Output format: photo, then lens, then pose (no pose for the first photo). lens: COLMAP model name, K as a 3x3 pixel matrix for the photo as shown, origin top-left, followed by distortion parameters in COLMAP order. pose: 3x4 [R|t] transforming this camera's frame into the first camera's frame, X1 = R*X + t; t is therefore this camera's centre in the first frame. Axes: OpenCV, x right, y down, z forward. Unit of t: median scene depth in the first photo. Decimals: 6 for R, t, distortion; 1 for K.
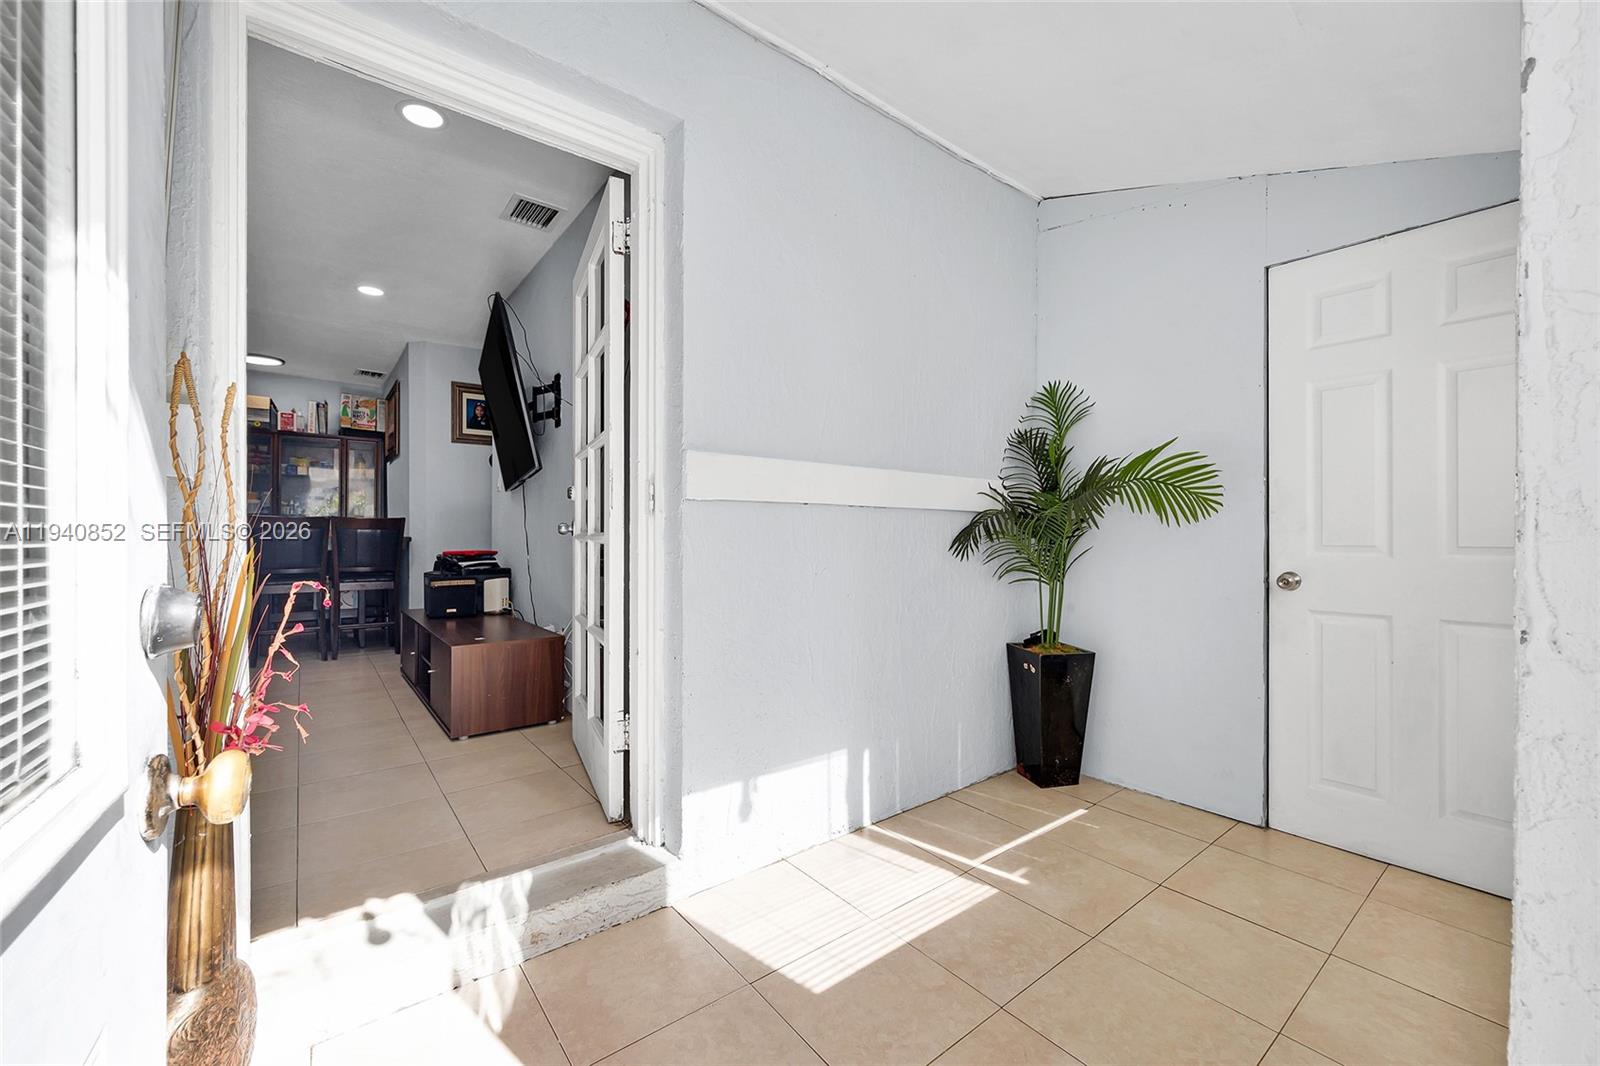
lens RADIAL K [[647.0, 0, 807.2], [0, 647.0, 531.4], [0, 0, 1]] dist [-0.002009, -0.000099]
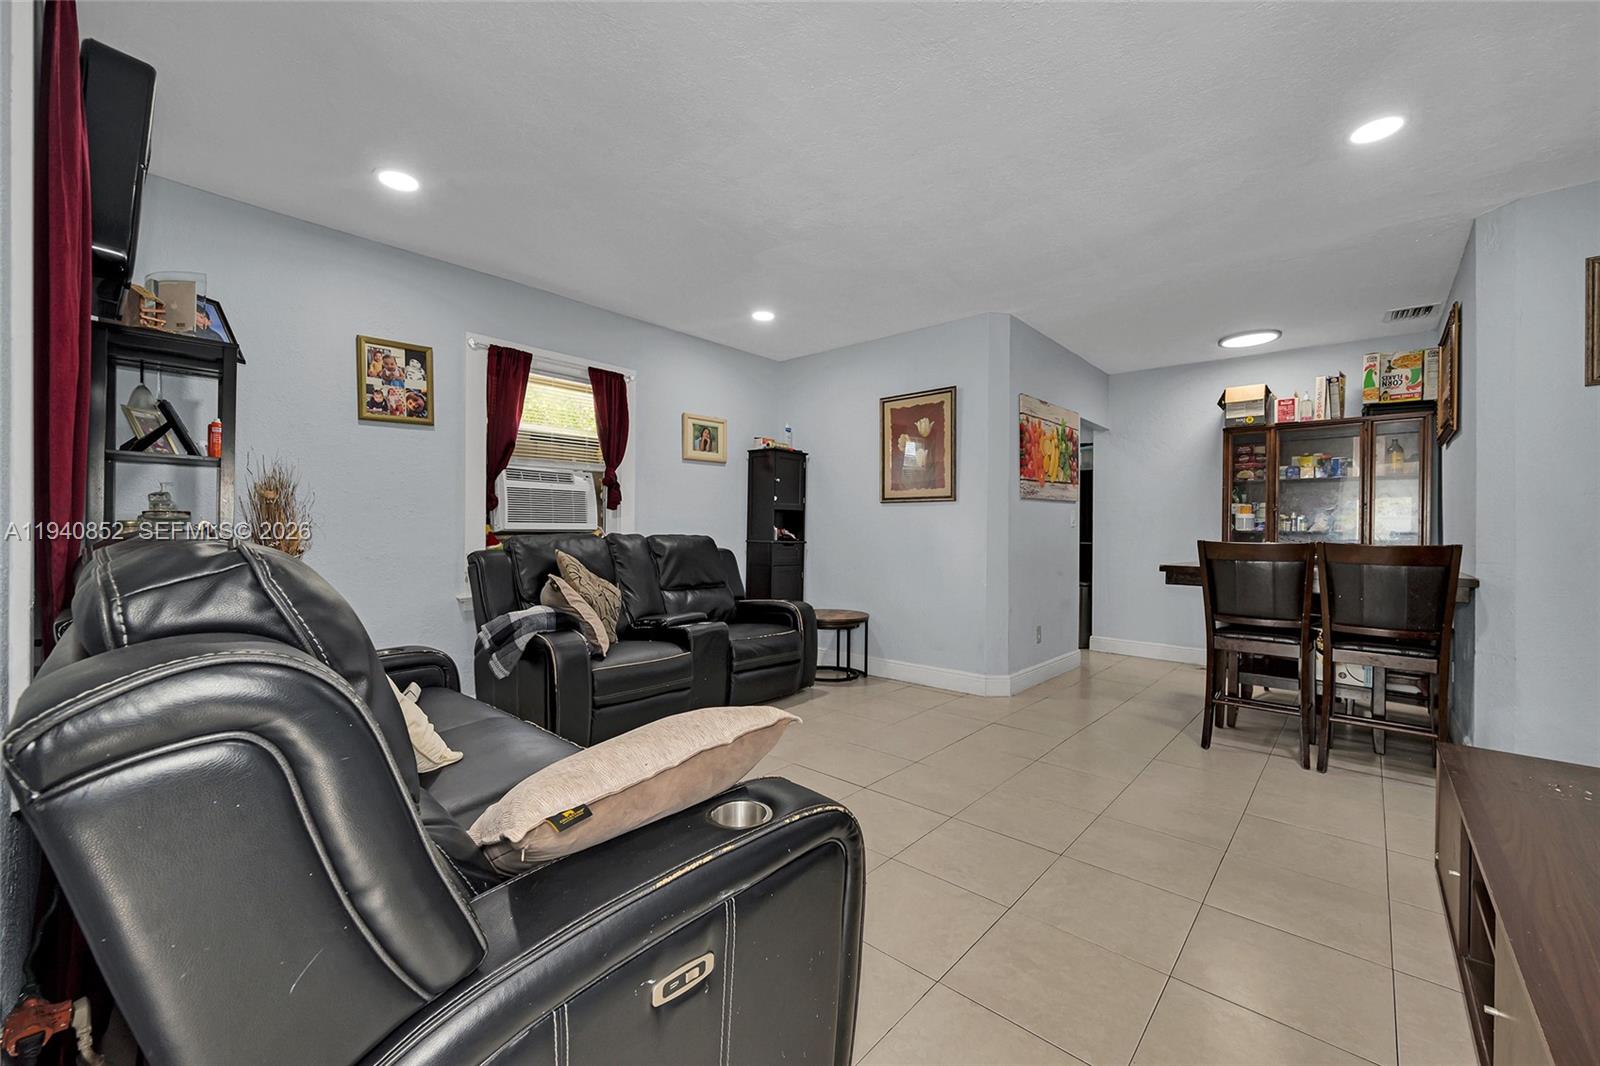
lens RADIAL K [[647.0, 0, 785.4], [0, 647.0, 531.8], [0, 0, 1]] dist [-0.002009, -0.000099]
pose [[0.173405, -0.003282, -0.984845, -0.152446], [-0.002980, 0.999988, -0.003857, -0.021448], [0.984846, 0.003604, 0.173393, 0.277979]]
